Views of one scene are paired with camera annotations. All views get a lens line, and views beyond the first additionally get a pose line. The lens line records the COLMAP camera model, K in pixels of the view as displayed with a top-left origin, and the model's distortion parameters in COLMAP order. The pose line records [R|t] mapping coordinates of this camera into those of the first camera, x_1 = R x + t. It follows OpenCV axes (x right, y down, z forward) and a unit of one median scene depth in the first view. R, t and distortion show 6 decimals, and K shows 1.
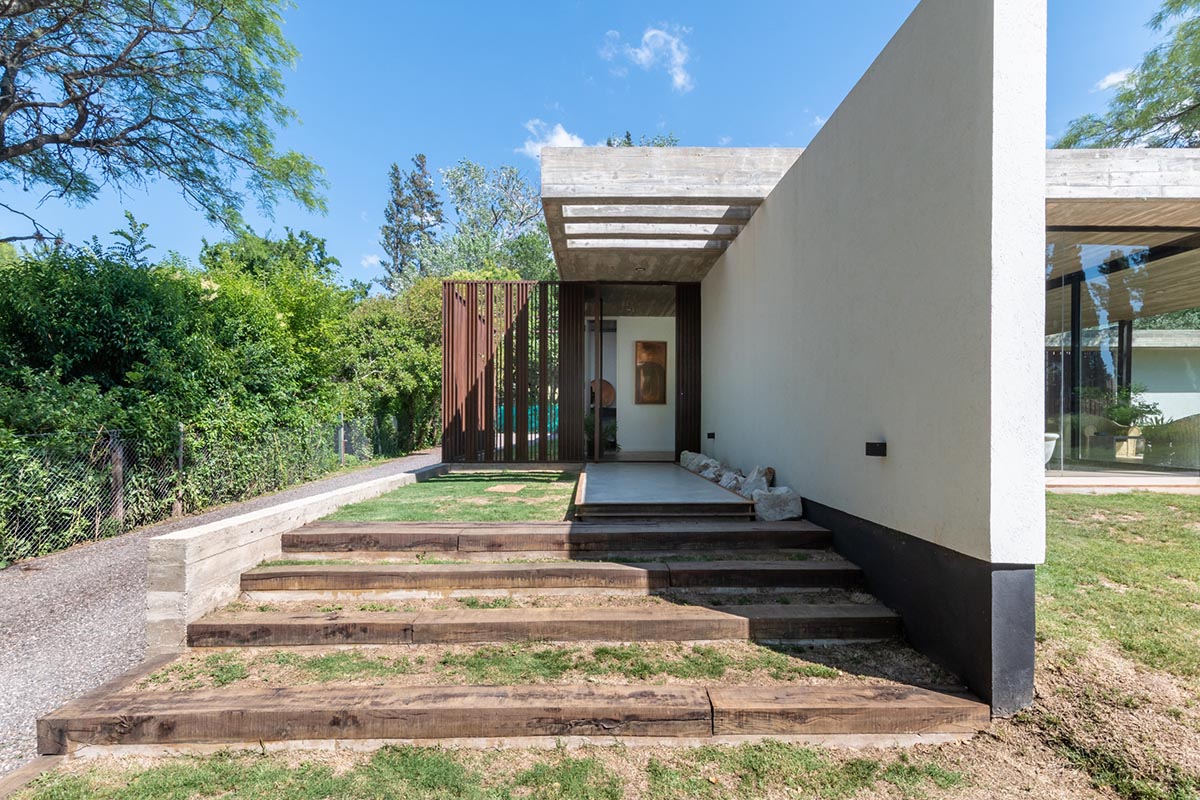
lens RADIAL K [[634.5, 0, 600.9], [0, 634.5, 420.0], [0, 0, 1]] dist [0.013417, -0.000065]
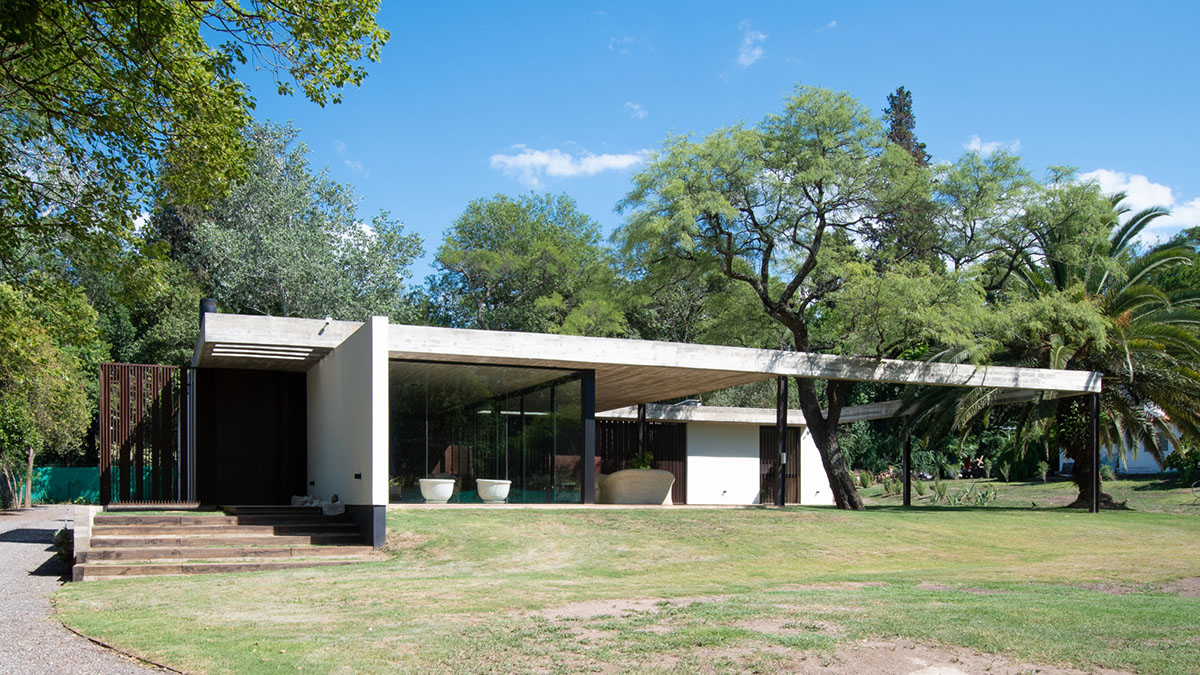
lens RADIAL K [[1061.6, 0, 577.2], [0, 1061.6, 522.6], [0, 0, 1]] dist [0.000553, 0.006024]
pose [[0.933460, -0.006959, 0.358613, -0.110268], [-0.001197, 0.999746, 0.022517, 0.048638], [-0.358679, -0.021448, 0.933215, -1.235780]]
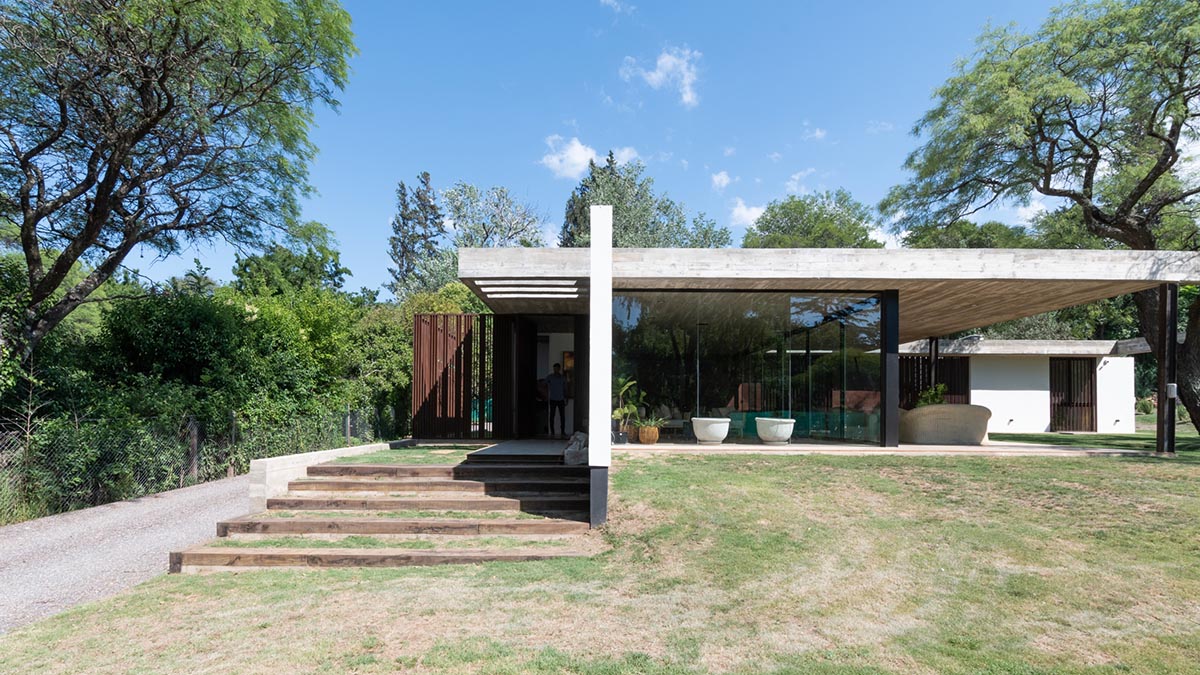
lens RADIAL K [[617.8, 0, 585.0], [0, 617.8, 401.9], [0, 0, 1]] dist [-0.001320, 0.000318]
pose [[0.999533, 0.004182, -0.030275, 0.171140], [-0.004652, 0.999870, -0.015466, 0.002826], [0.030206, 0.015600, 0.999422, -0.365653]]
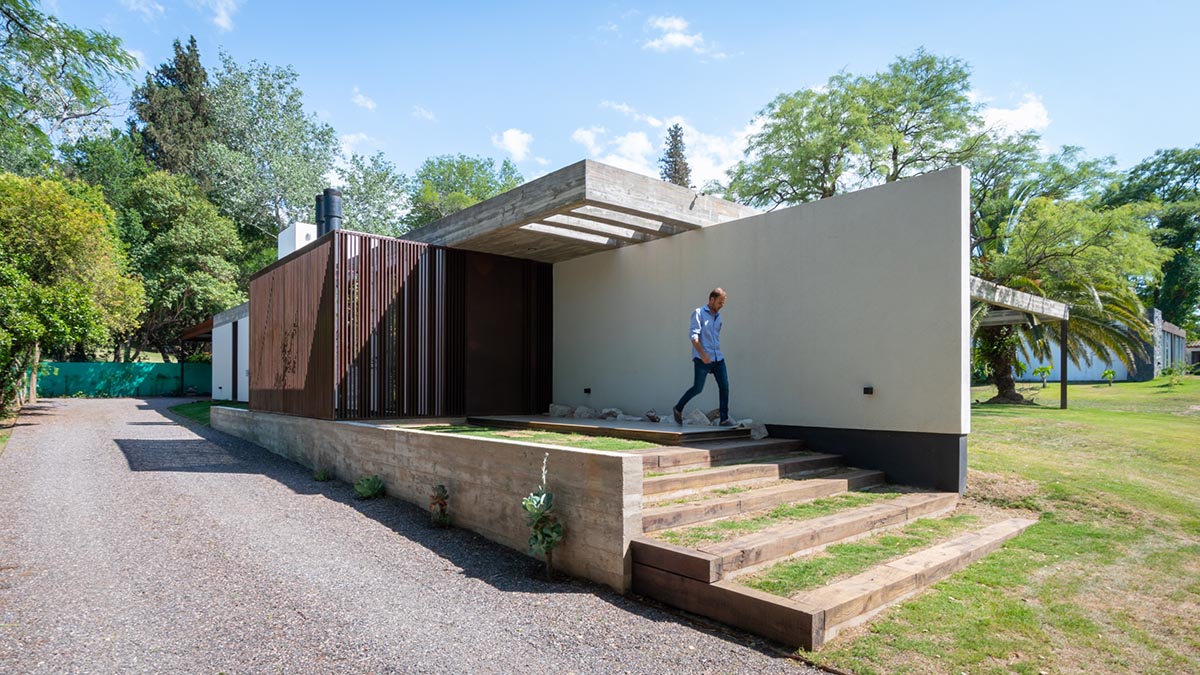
lens RADIAL K [[655.9, 0, 599.8], [0, 655.9, 390.8], [0, 0, 1]] dist [-0.004296, -0.000738]
pose [[0.766636, -0.002556, 0.642077, -0.527790], [-0.003754, 0.999957, 0.008463, 0.011018], [-0.642072, -0.008899, 0.766593, -0.009054]]
